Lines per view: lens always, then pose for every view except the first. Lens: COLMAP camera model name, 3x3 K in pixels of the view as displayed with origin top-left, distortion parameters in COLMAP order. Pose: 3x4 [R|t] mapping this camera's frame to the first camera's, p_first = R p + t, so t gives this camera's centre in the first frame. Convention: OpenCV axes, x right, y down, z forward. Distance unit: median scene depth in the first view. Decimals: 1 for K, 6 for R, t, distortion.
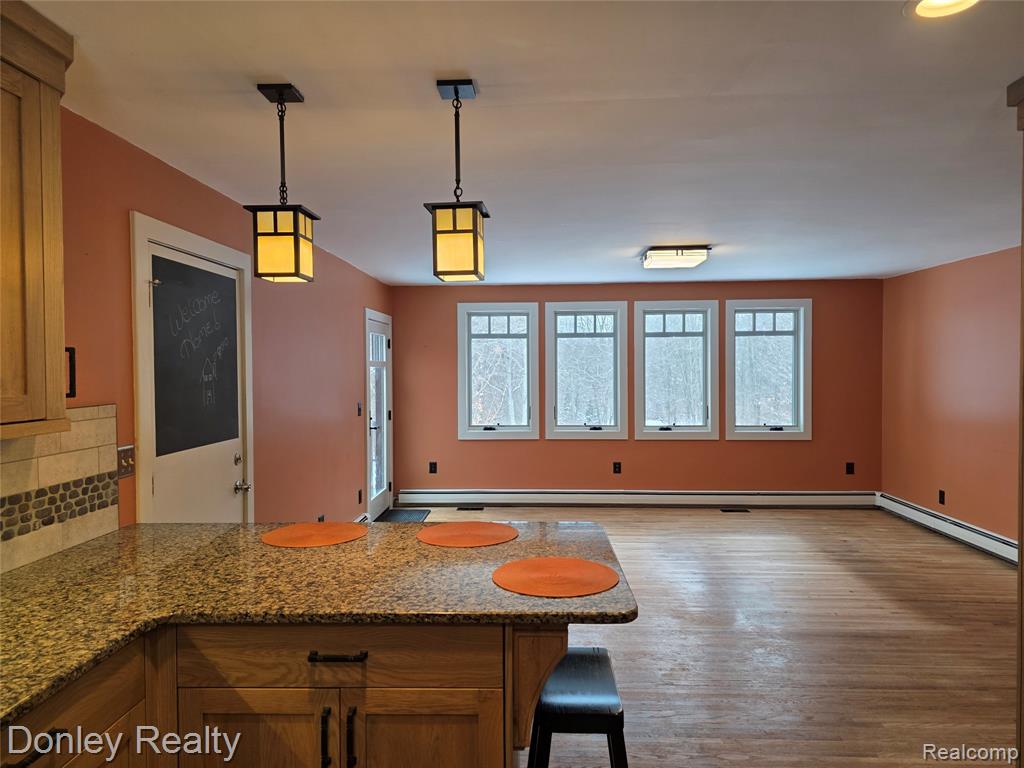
lens RADIAL K [[688.7, 0, 508.5], [0, 688.7, 378.8], [0, 0, 1]] dist [0.070799, -0.067913]
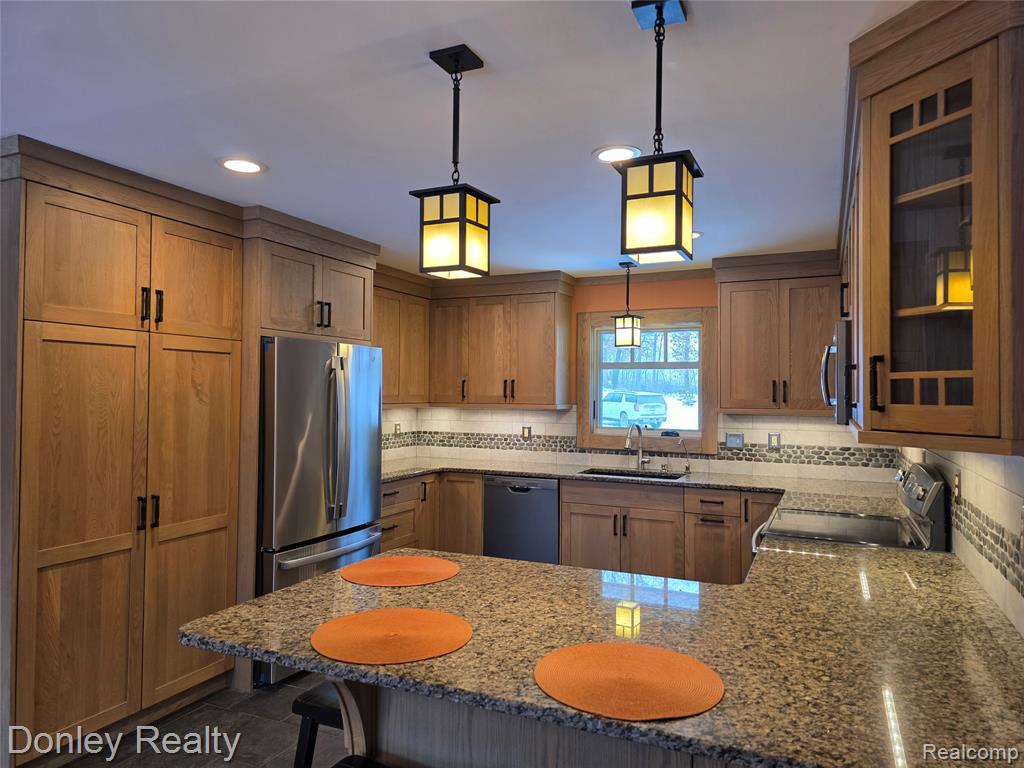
lens RADIAL K [[688.7, 0, 511.8], [0, 688.7, 376.8], [0, 0, 1]] dist [0.070799, -0.067913]
pose [[-0.927016, 0.007965, 0.374937, -0.438066], [0.003681, 0.999920, -0.012140, -0.007314], [-0.375003, -0.009874, -0.926971, 1.684000]]
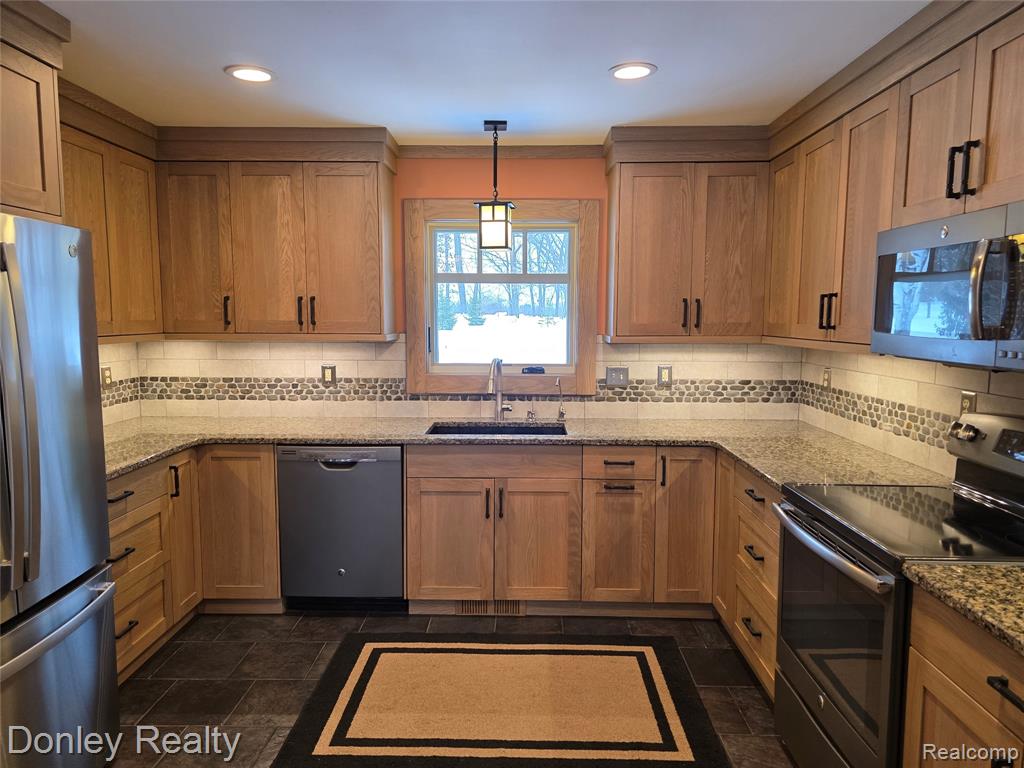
lens RADIAL K [[688.7, 0, 510.8], [0, 688.7, 383.8], [0, 0, 1]] dist [0.070799, -0.067913]
pose [[-0.999662, 0.006663, -0.025128, 0.031373], [0.003702, 0.993229, 0.116116, -0.010966], [0.025732, 0.115984, -0.992918, 1.082498]]
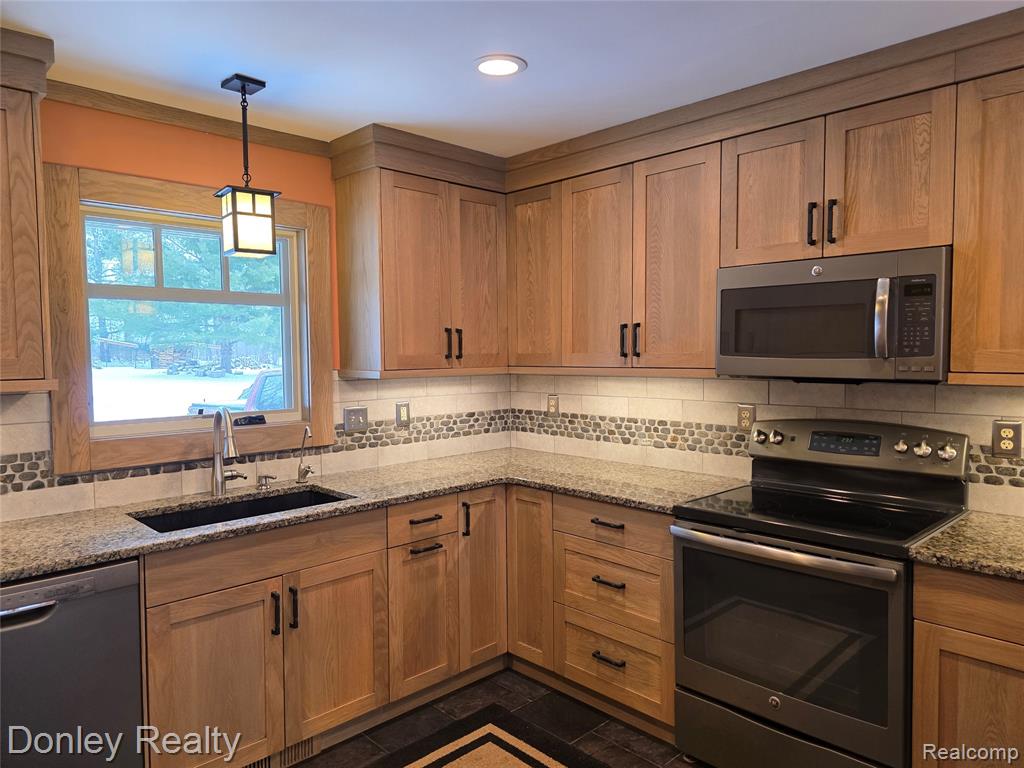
lens RADIAL K [[688.7, 0, 517.0], [0, 688.7, 384.6], [0, 0, 1]] dist [0.070799, -0.067913]
pose [[-0.682677, 0.049951, -0.729011, 0.529969], [0.002050, 0.997788, 0.066447, 0.003351], [0.730717, 0.043868, -0.681269, 0.619111]]
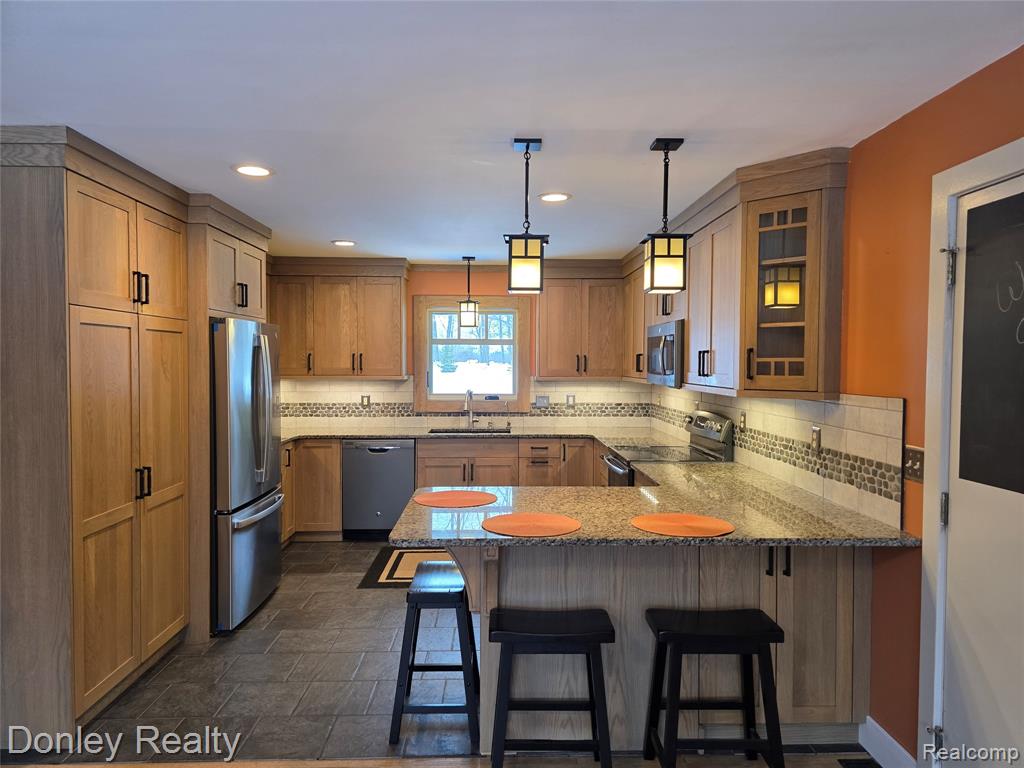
lens RADIAL K [[688.7, 0, 513.6], [0, 688.7, 381.7], [0, 0, 1]] dist [0.070799, -0.067913]
pose [[-0.997452, 0.006142, -0.071079, 0.041863], [0.002942, 0.998981, 0.045035, -0.036021], [0.071284, 0.044711, -0.996453, 2.165922]]
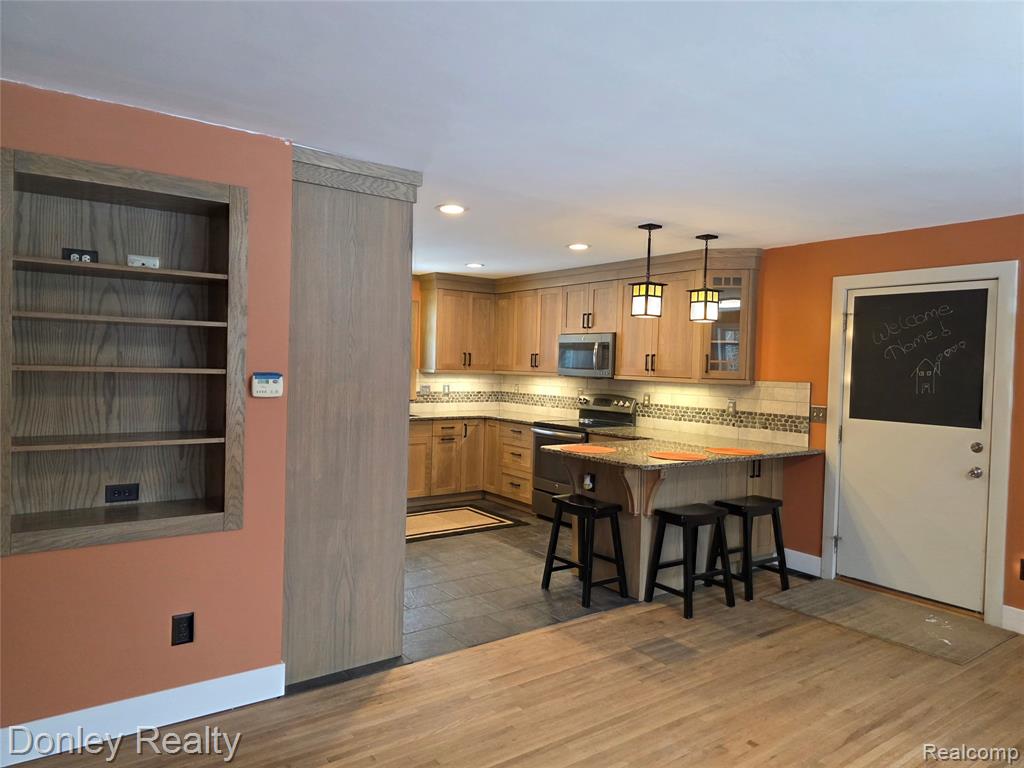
lens RADIAL K [[688.7, 0, 513.6], [0, 688.7, 378.4], [0, 0, 1]] dist [0.070799, -0.067913]
pose [[-0.782175, 0.000719, -0.623059, 1.455886], [-0.029901, 0.998804, 0.038690, -0.028855], [0.622342, 0.048893, -0.781217, 2.259770]]
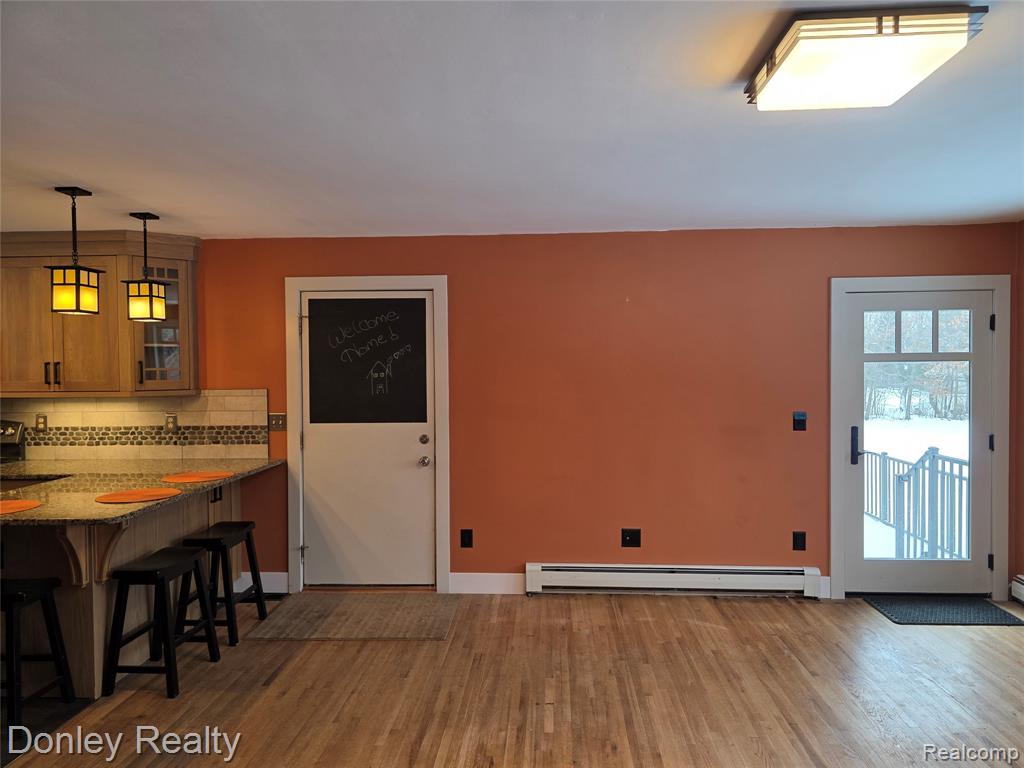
lens RADIAL K [[688.7, 0, 509.0], [0, 688.7, 383.2], [0, 0, 1]] dist [0.070799, -0.067913]
pose [[-0.021908, 0.032437, -0.999234, 1.382986], [-0.004957, 0.999458, 0.032553, -0.045885], [0.999748, 0.005667, -0.021736, 1.886828]]
